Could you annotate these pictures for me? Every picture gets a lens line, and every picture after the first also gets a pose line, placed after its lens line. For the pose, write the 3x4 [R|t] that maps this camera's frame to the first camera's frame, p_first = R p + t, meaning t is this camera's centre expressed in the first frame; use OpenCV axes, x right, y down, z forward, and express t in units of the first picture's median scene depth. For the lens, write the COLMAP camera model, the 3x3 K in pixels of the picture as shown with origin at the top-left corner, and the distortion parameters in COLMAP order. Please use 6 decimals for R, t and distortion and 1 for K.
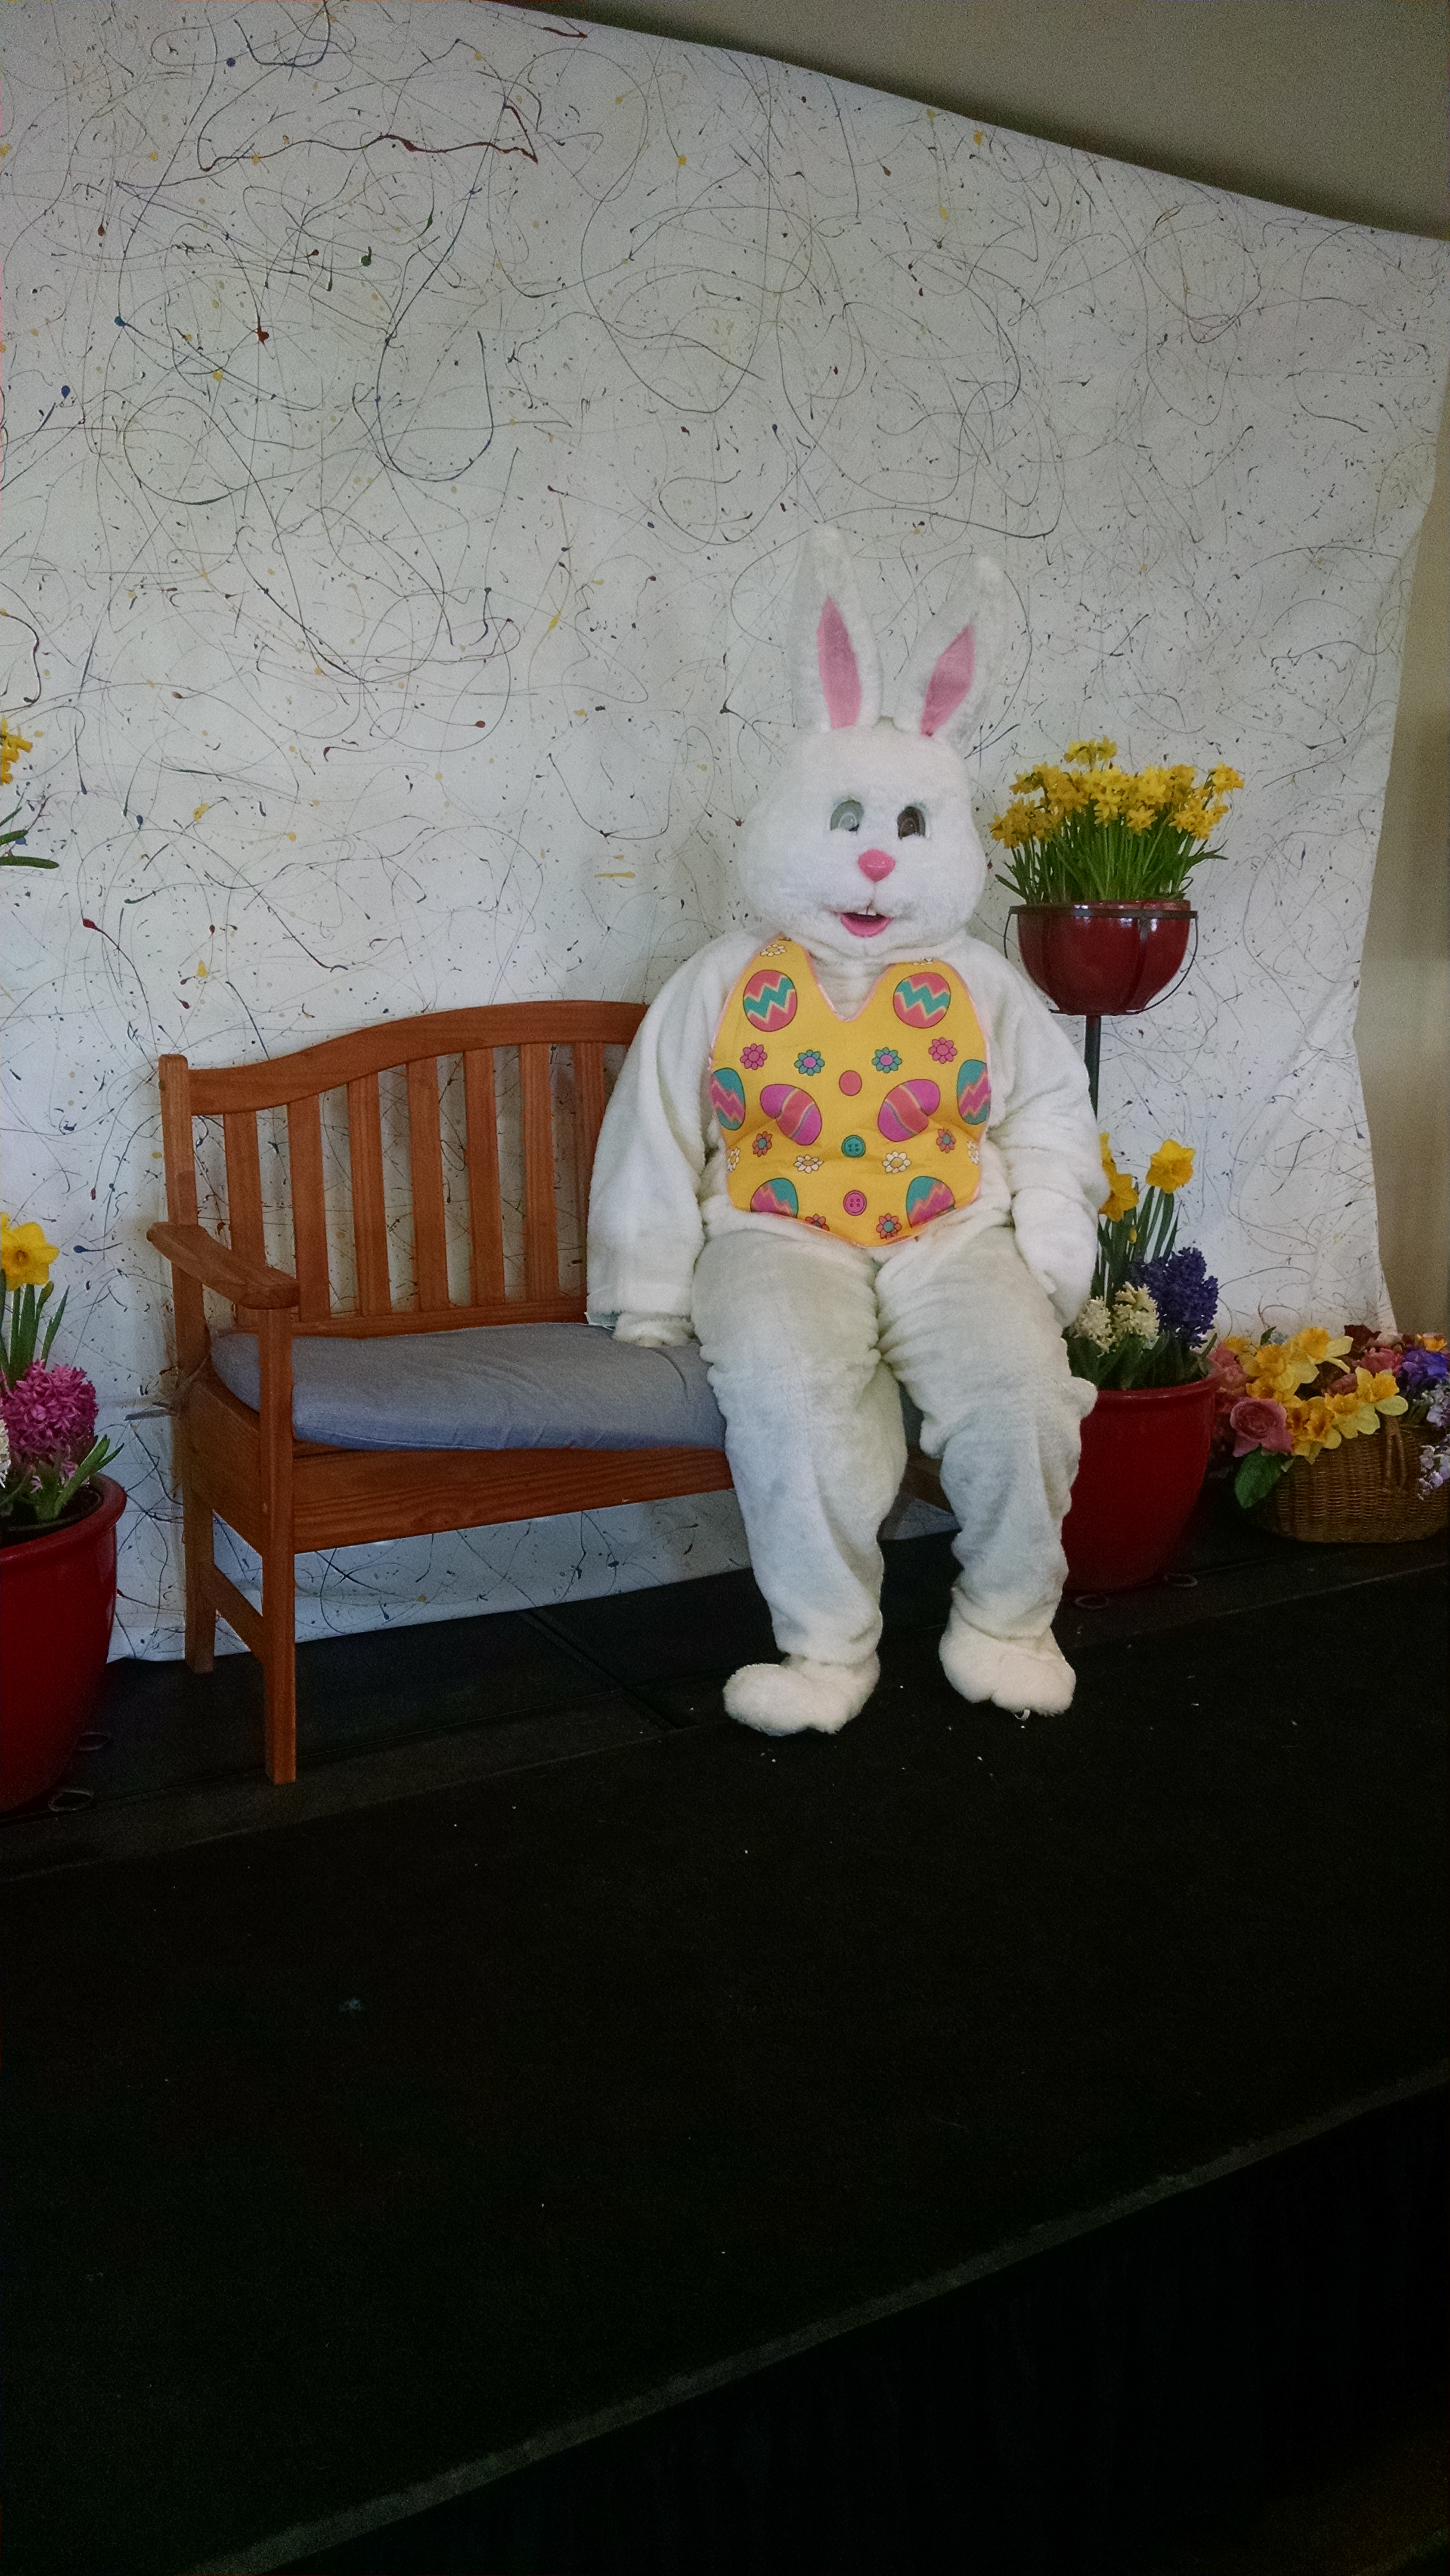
lens RADIAL K [[1910.6, 0, 725.0], [0, 1910.6, 1288.0], [0, 0, 1]] dist [0.045945, -0.102450]
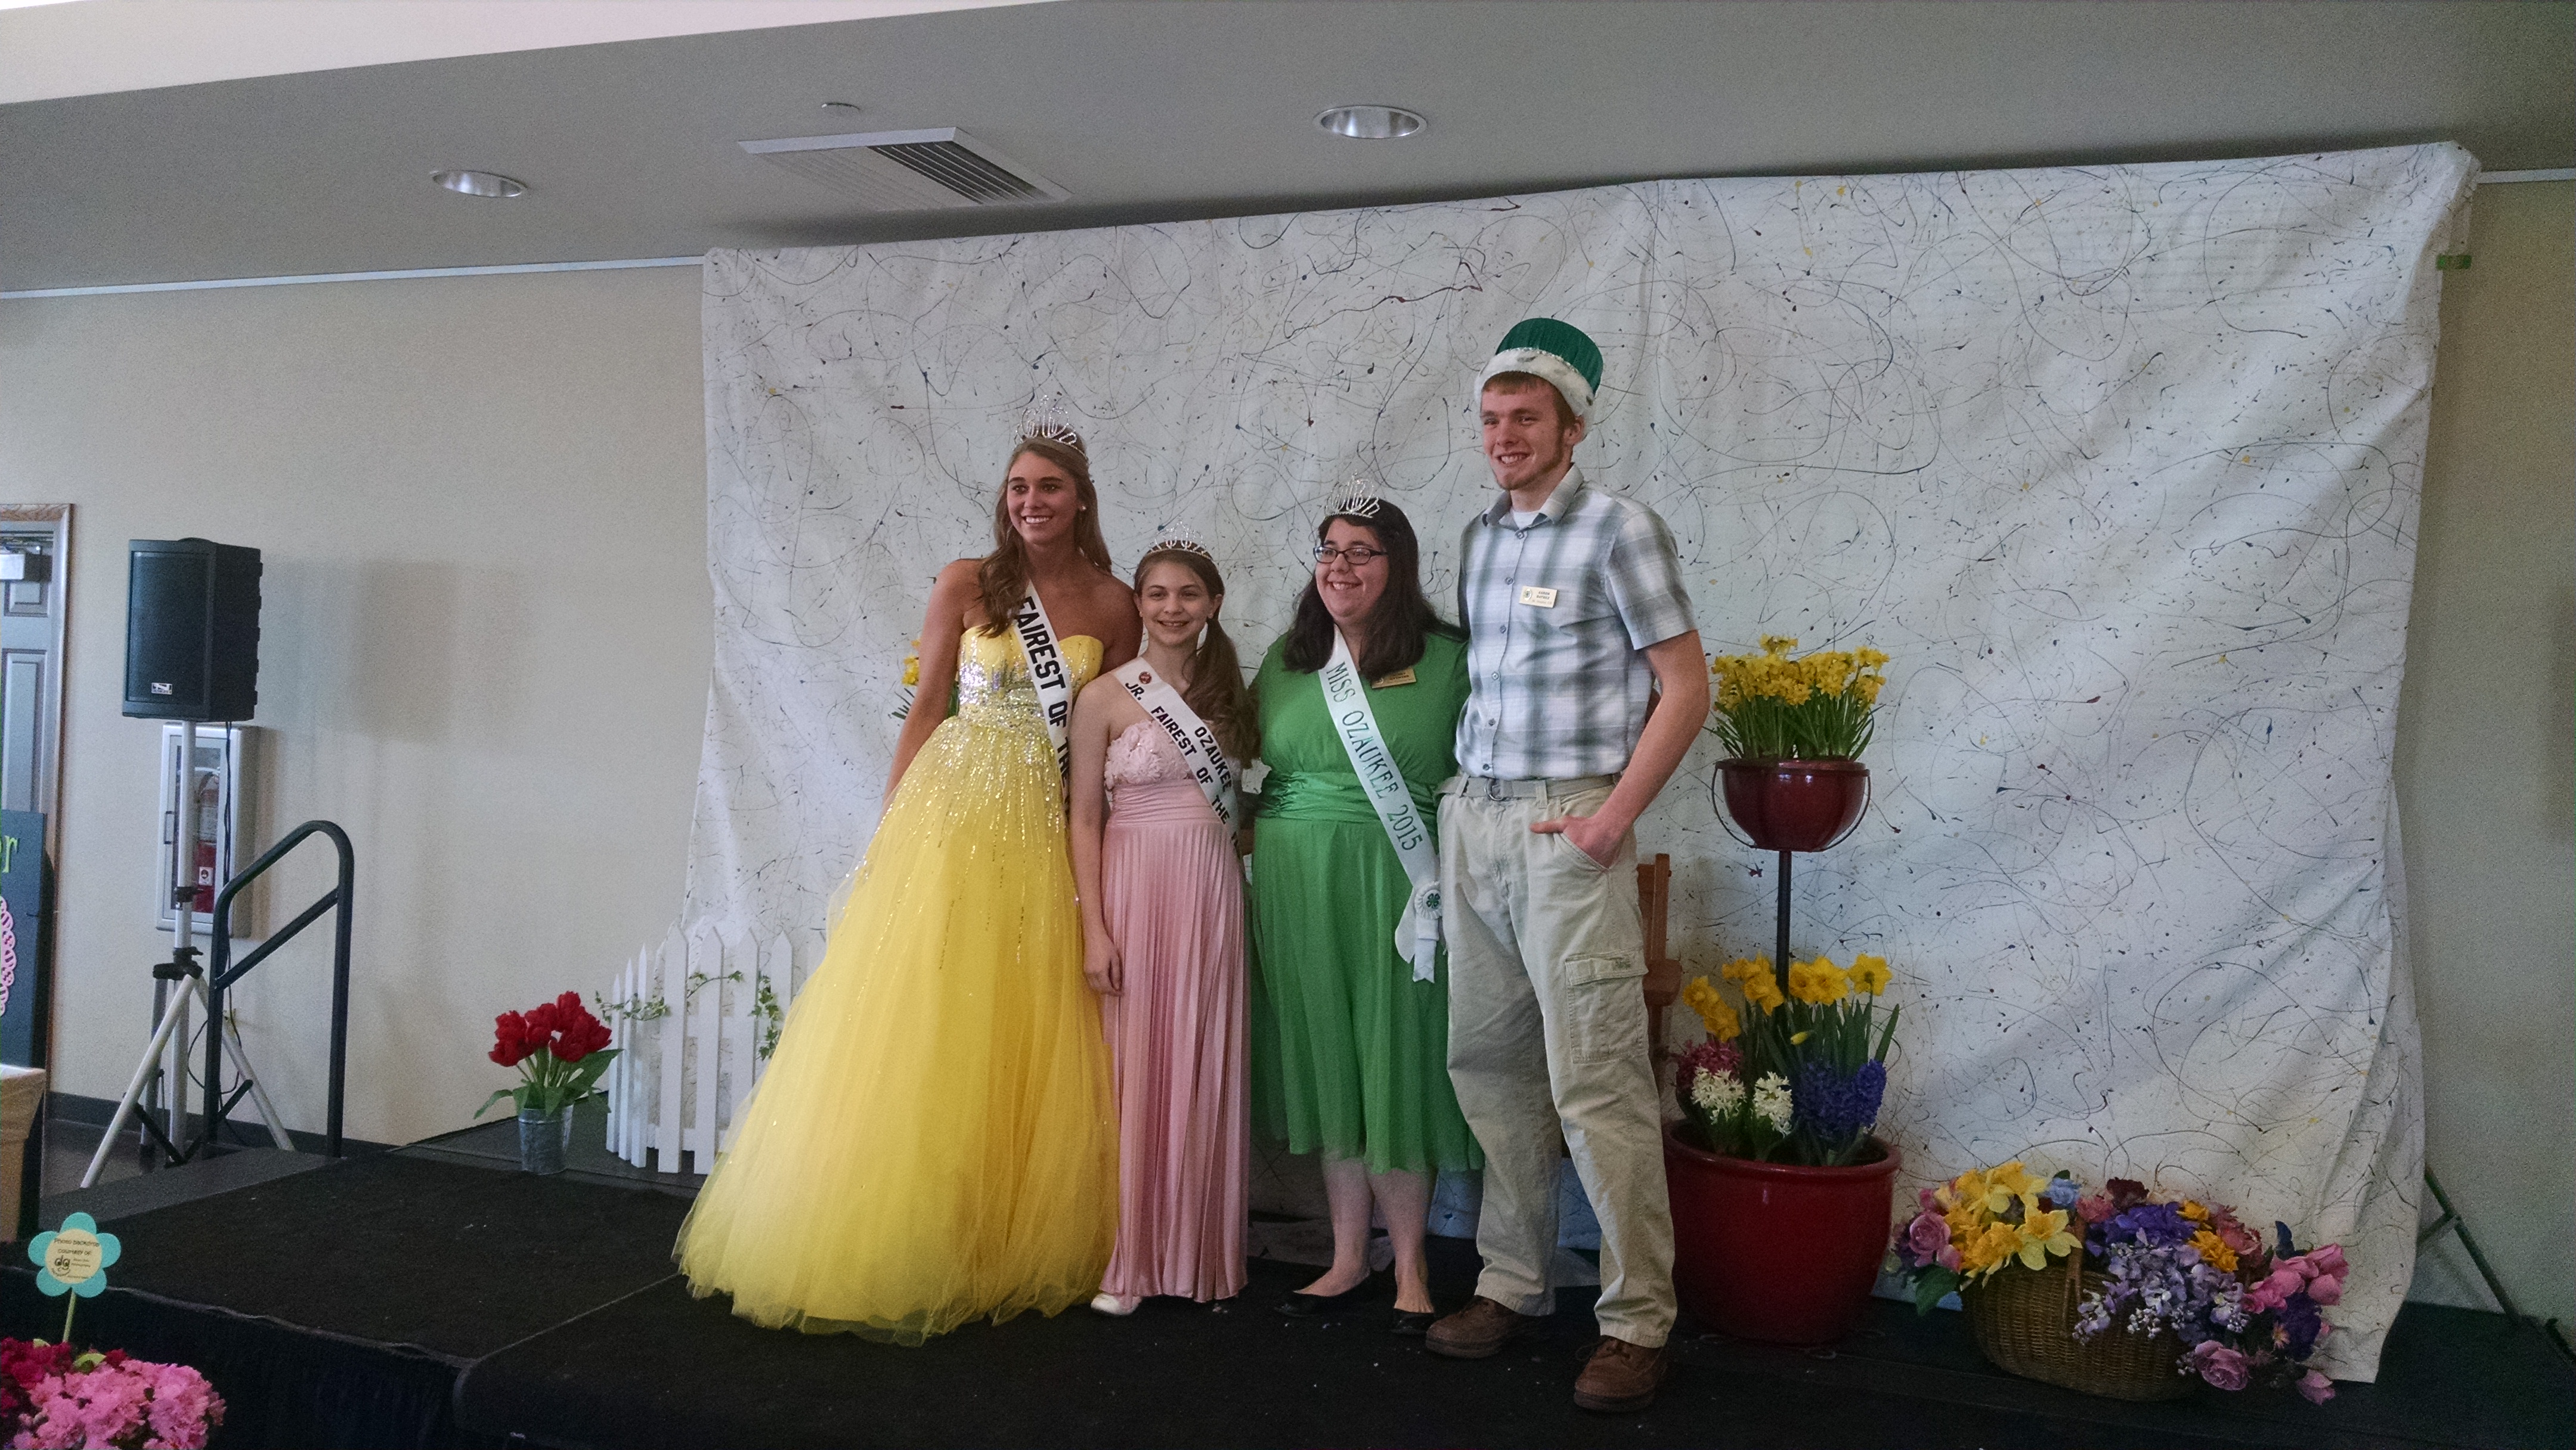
lens RADIAL K [[1910.6, 0, 1279.9], [0, 1910.6, 737.1], [0, 0, 1]] dist [0.045945, -0.102450]
pose [[0.642012, 0.020816, -0.766412, 0.895190], [-0.180419, 0.975661, -0.124634, -0.001673], [0.745165, 0.218292, 0.630142, -0.033656]]
